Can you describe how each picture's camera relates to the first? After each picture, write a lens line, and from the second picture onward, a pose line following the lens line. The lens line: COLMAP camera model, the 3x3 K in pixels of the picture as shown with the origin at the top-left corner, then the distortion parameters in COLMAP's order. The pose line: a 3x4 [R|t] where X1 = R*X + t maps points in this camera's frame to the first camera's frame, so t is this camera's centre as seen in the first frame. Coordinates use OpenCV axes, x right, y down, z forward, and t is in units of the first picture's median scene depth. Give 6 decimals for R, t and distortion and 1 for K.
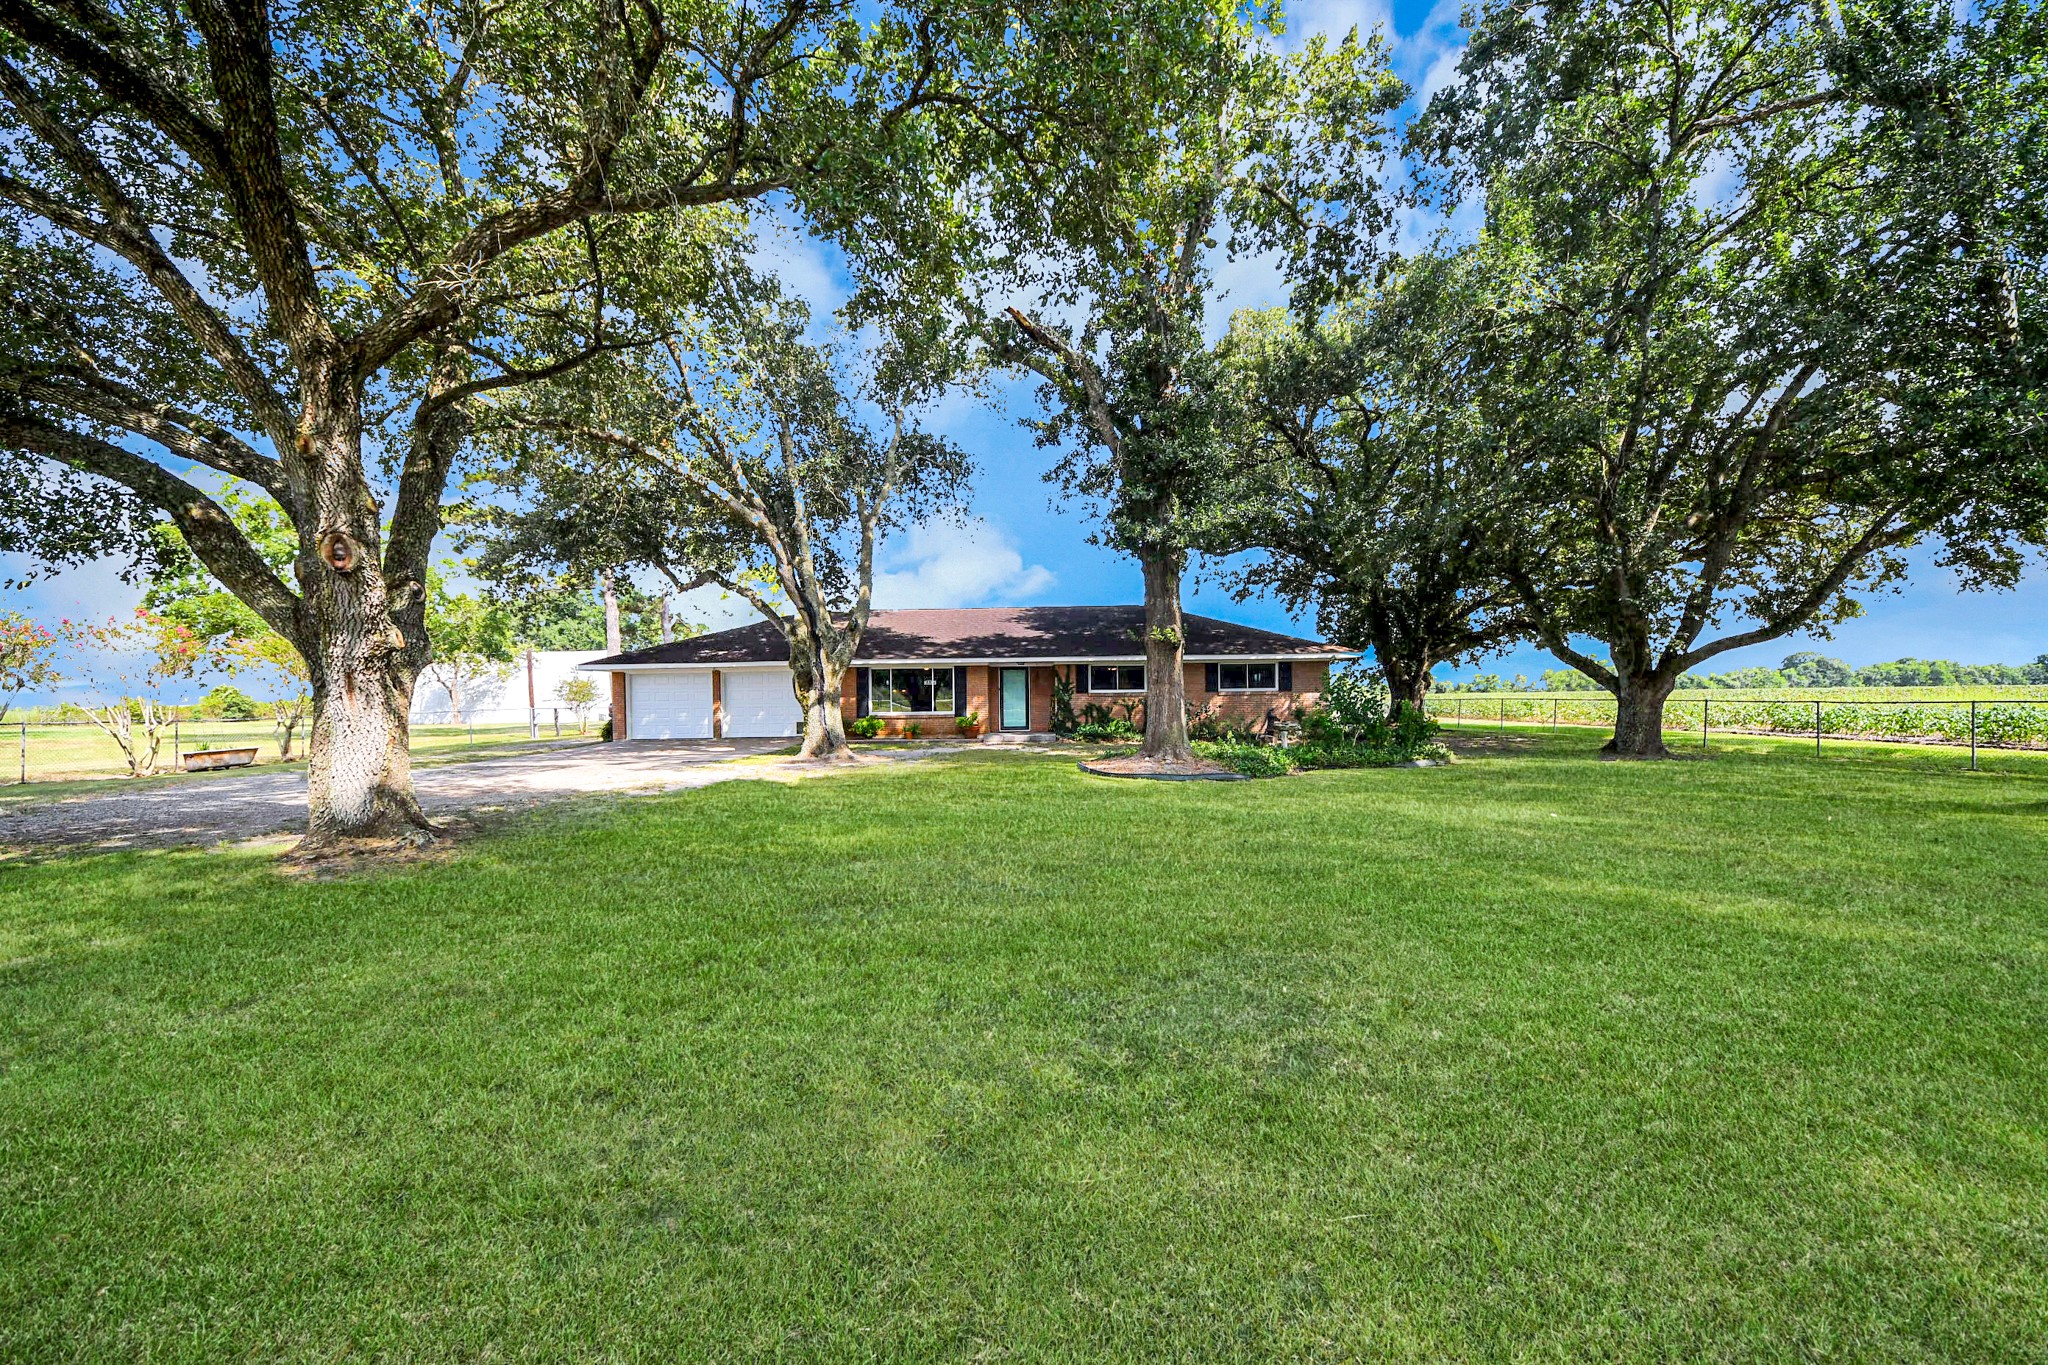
lens RADIAL K [[738.0, 0, 1022.6], [0, 738.0, 682.2], [0, 0, 1]] dist [0.000238, -0.000150]
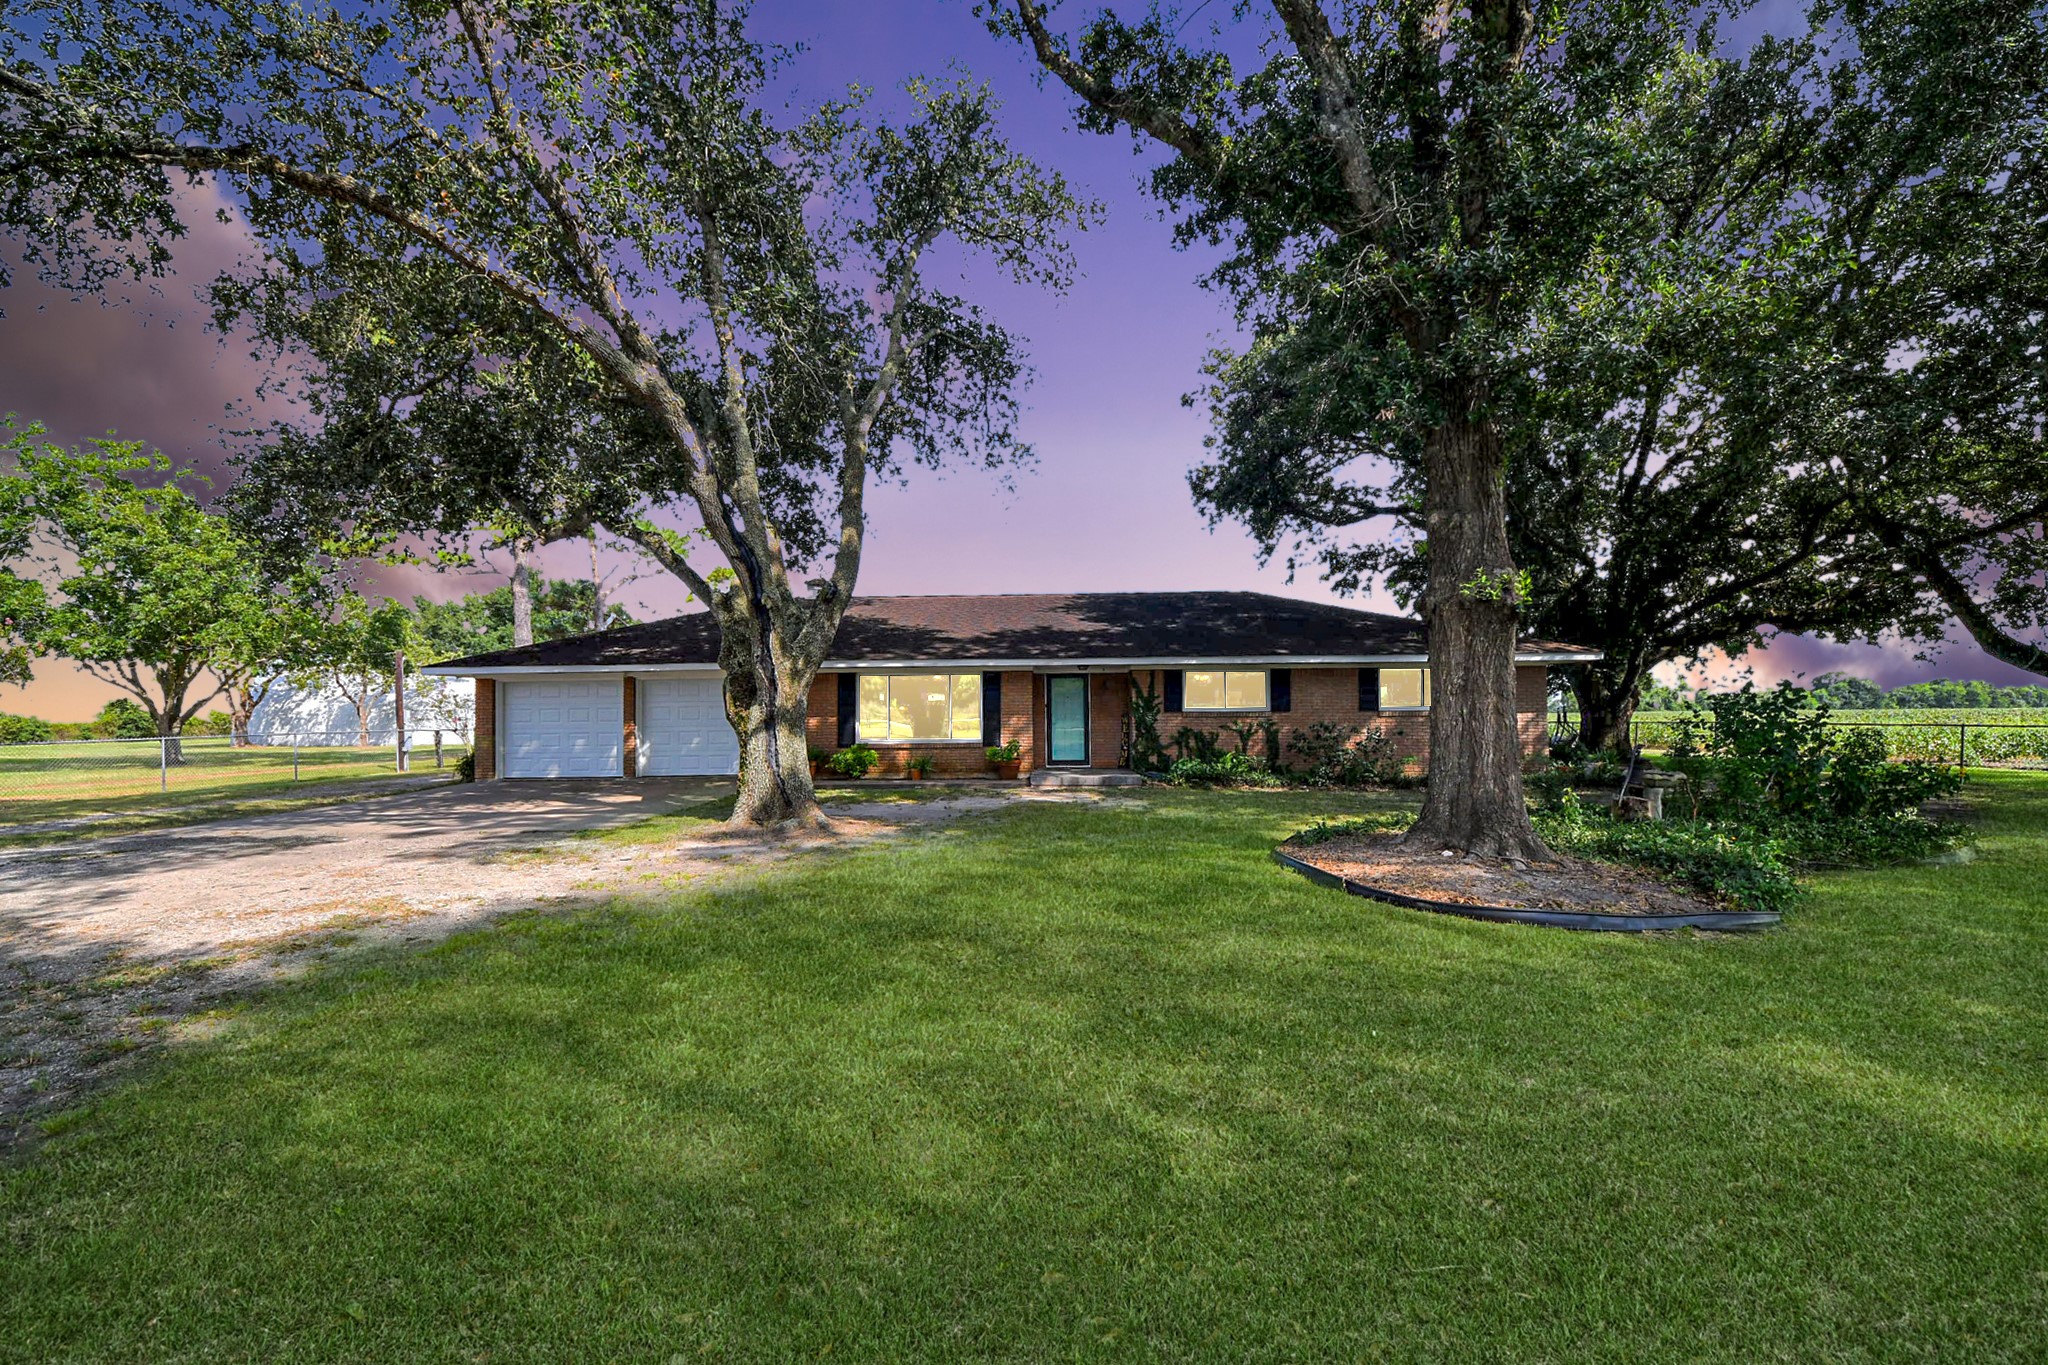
lens RADIAL K [[738.0, 0, 1028.0], [0, 738.0, 699.4], [0, 0, 1]] dist [0.000238, -0.000150]
pose [[0.999677, 0.004006, 0.025106, -0.068619], [-0.003952, 0.999990, -0.002183, 0.005169], [-0.025115, 0.002083, 0.999682, 0.326411]]
